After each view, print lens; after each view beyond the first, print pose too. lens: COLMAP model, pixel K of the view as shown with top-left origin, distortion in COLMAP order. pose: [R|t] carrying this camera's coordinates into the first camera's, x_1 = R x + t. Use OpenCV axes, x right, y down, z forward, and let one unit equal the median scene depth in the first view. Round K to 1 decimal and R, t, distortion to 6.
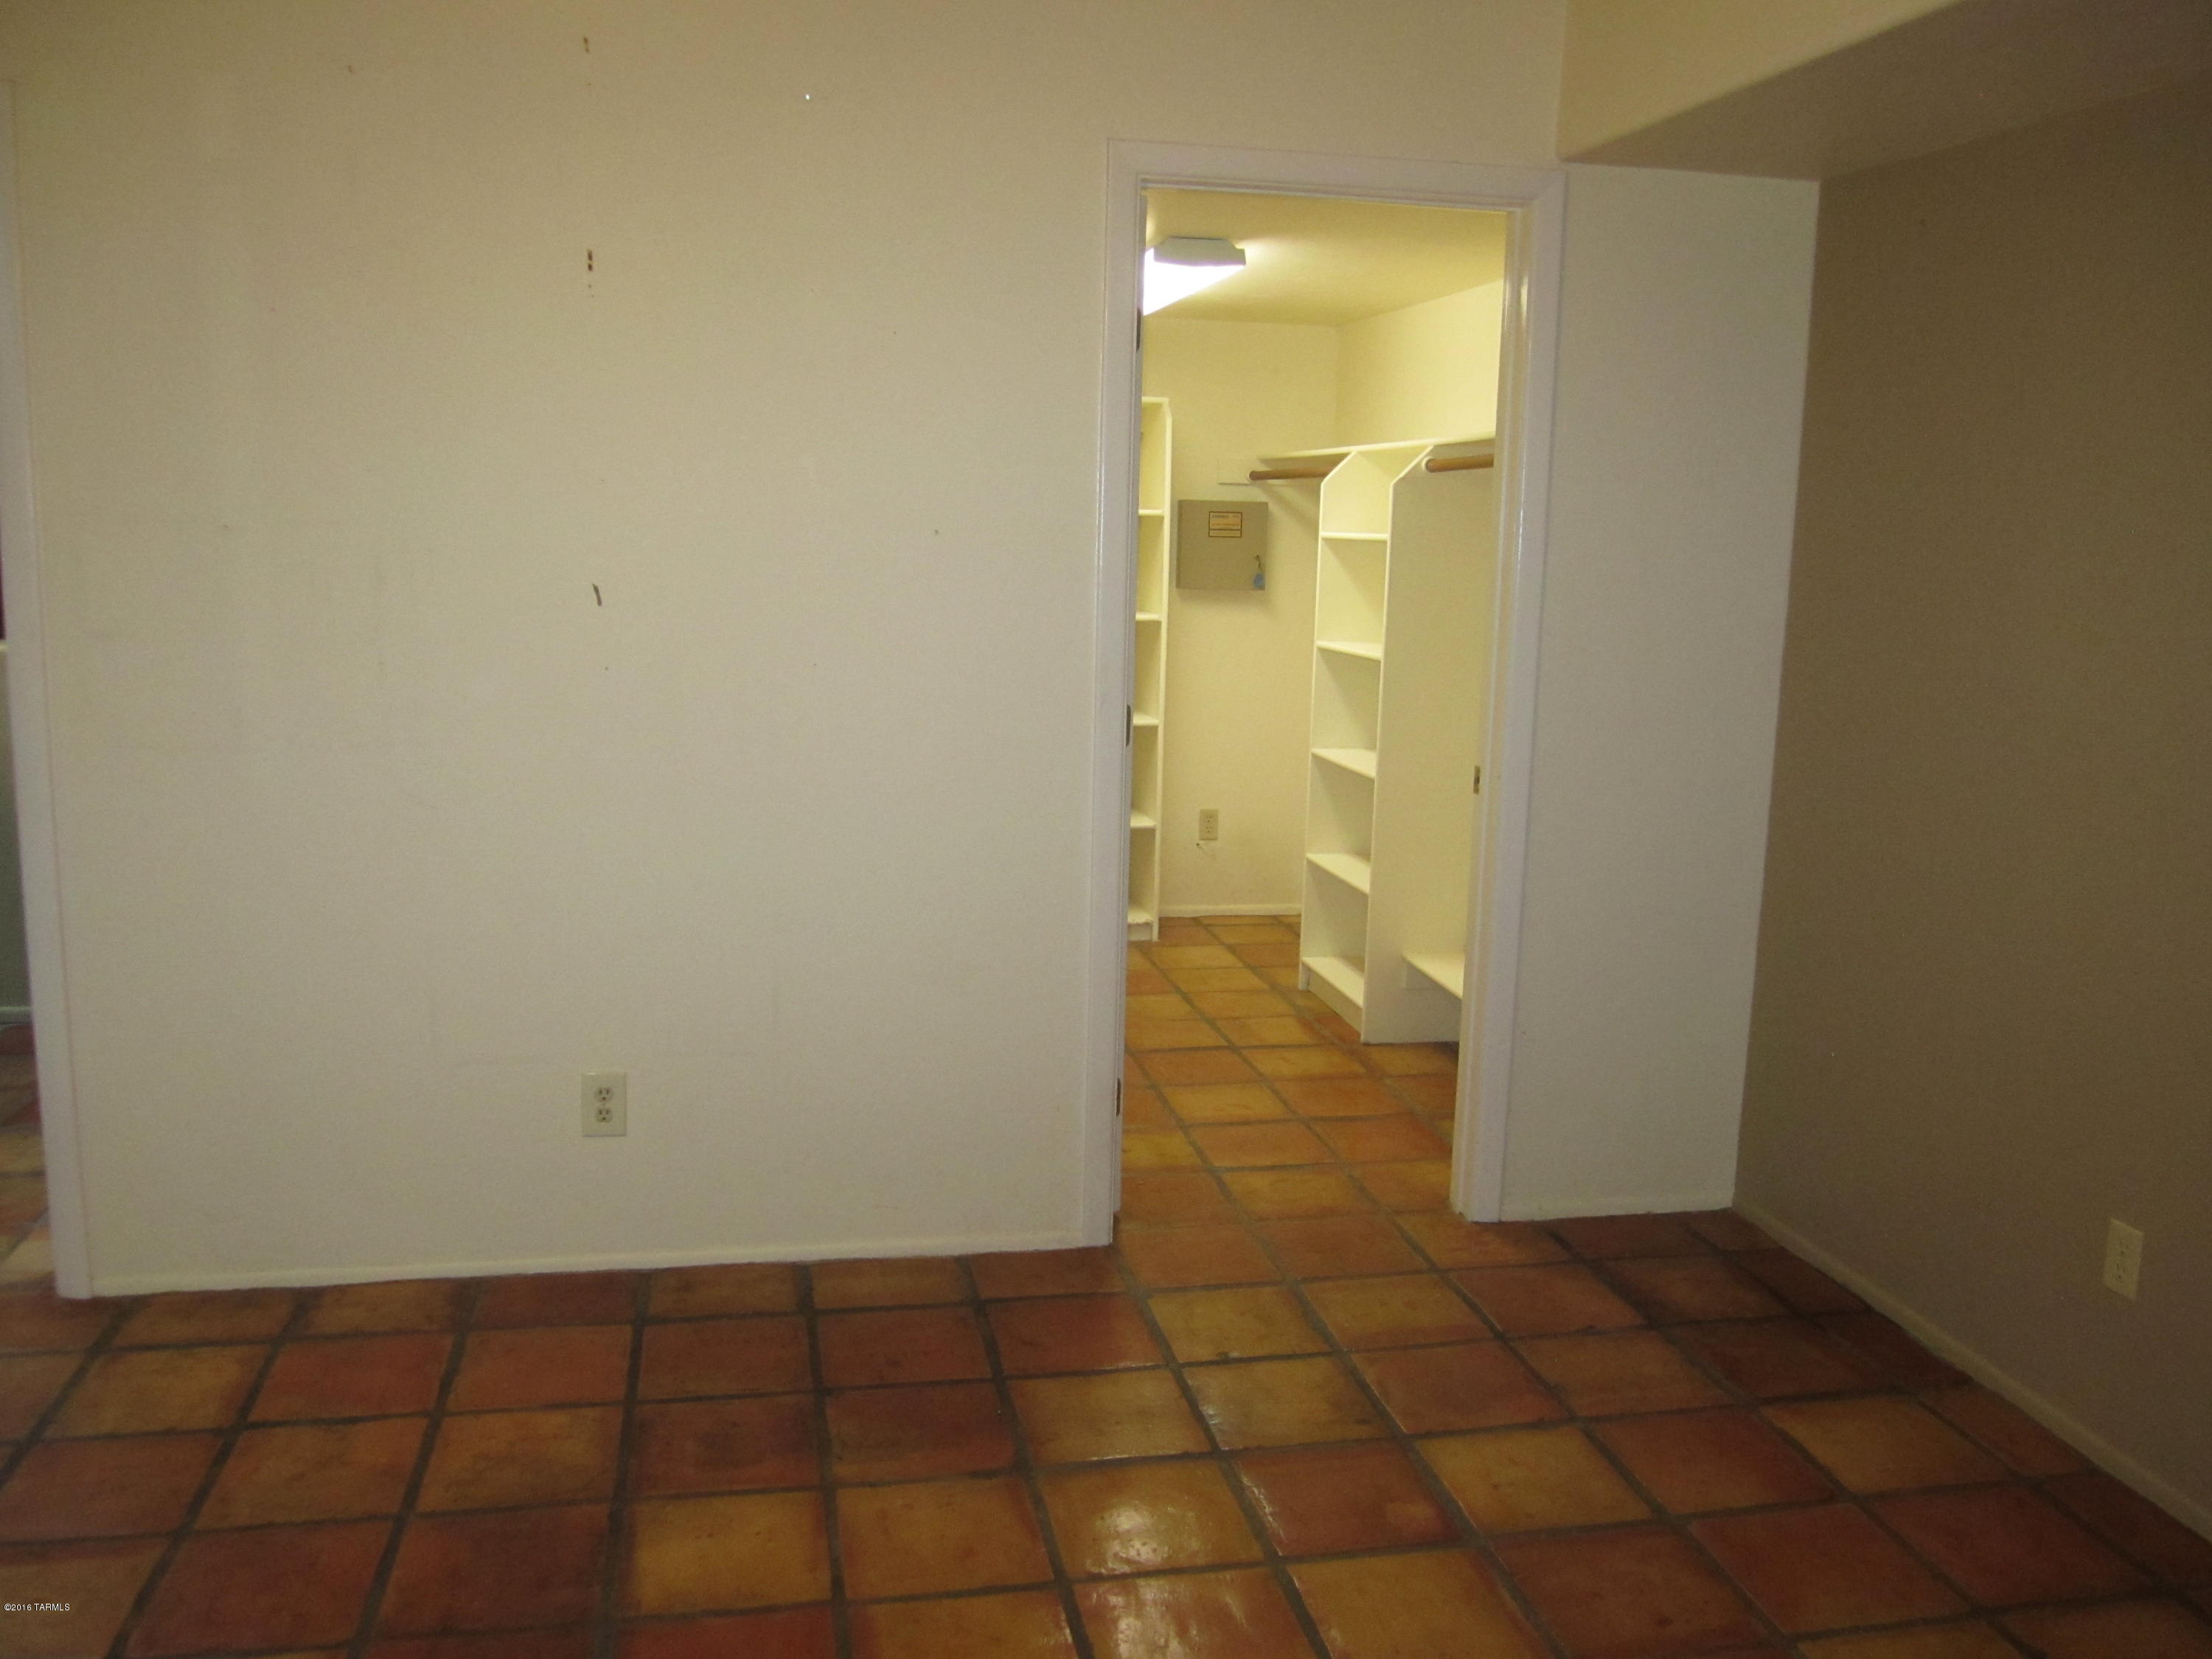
lens RADIAL K [[1827.1, 0, 1100.4], [0, 1827.1, 821.6], [0, 0, 1]] dist [-0.049405, 0.016083]
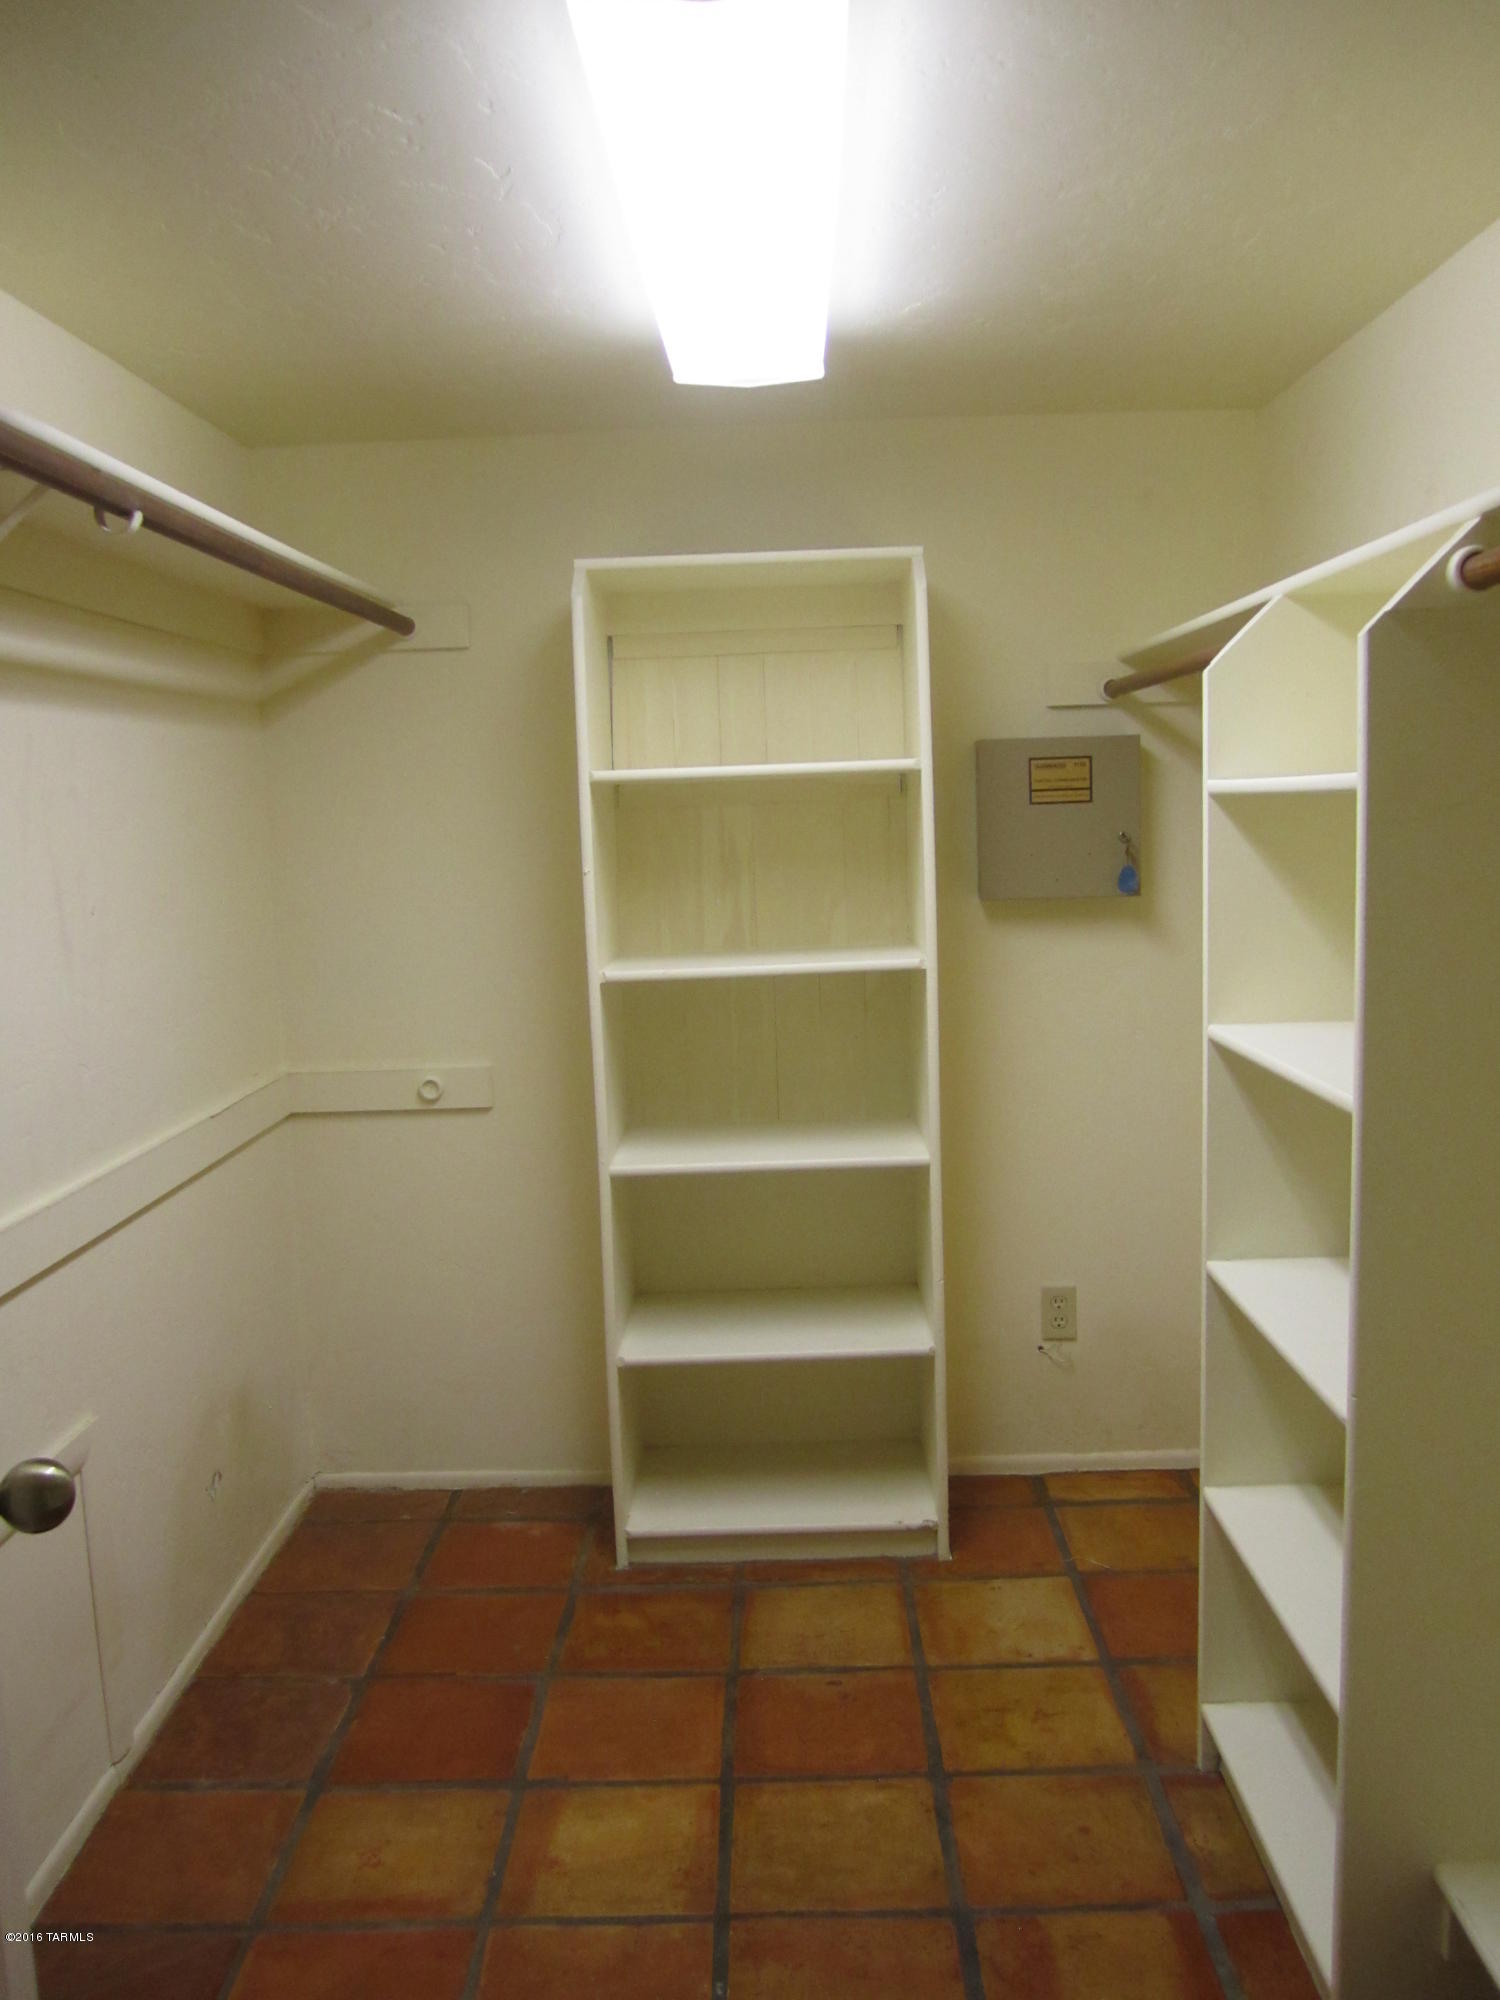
lens RADIAL K [[1652.0, 0, 763.4], [0, 1652.0, 1007.3], [0, 0, 1]] dist [-0.049405, 0.016083]
pose [[0.976878, -0.030367, -0.211628, 0.085207], [0.021928, 0.998872, -0.042111, -0.077381], [0.212668, 0.036497, 0.976443, 0.509500]]
